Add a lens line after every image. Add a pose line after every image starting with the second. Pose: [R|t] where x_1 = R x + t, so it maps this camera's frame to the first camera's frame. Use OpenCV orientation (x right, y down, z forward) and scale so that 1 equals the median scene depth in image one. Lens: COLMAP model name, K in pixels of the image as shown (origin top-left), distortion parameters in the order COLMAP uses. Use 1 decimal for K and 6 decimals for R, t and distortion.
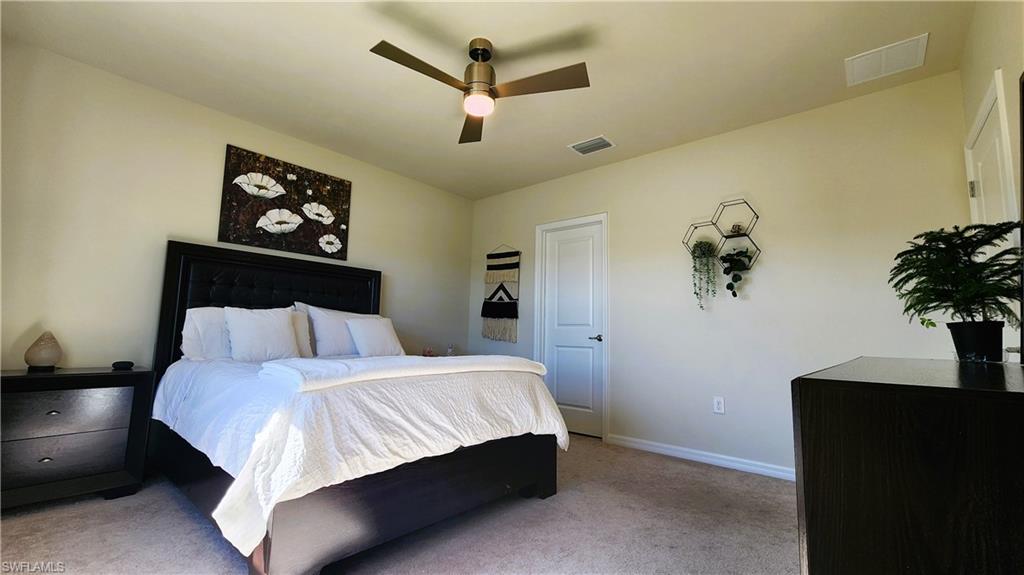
lens RADIAL K [[420.6, 0, 512.0], [0, 420.6, 287.5], [0, 0, 1]] dist [-0.000249, 0.000264]
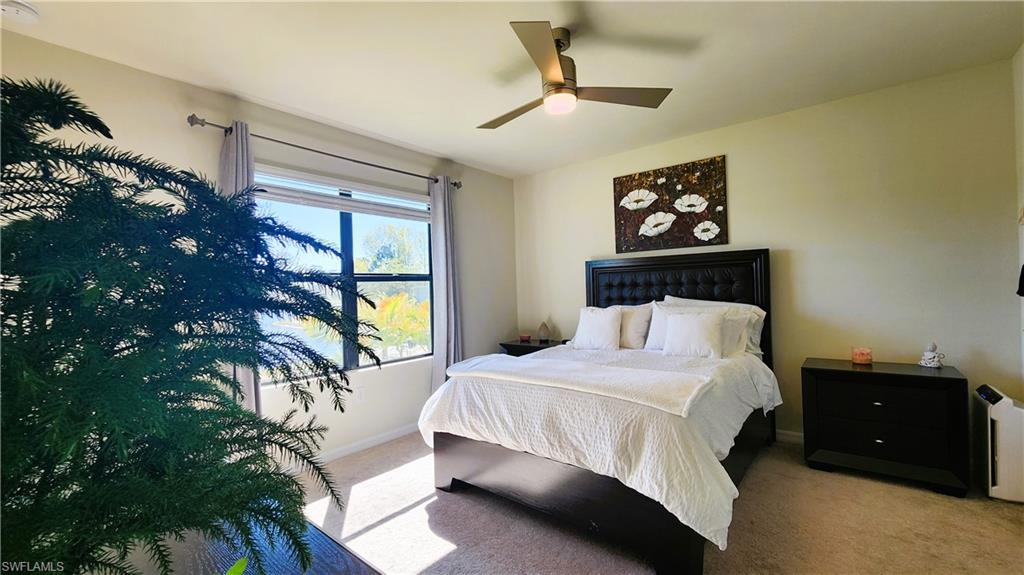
lens RADIAL K [[420.6, 0, 512.0], [0, 420.6, 287.5], [0, 0, 1]] dist [-0.000249, 0.000264]
pose [[0.020702, -0.023774, -0.999503, 0.555834], [0.141755, 0.989687, -0.020605, -0.019407], [0.989685, -0.141258, 0.023859, 0.545825]]
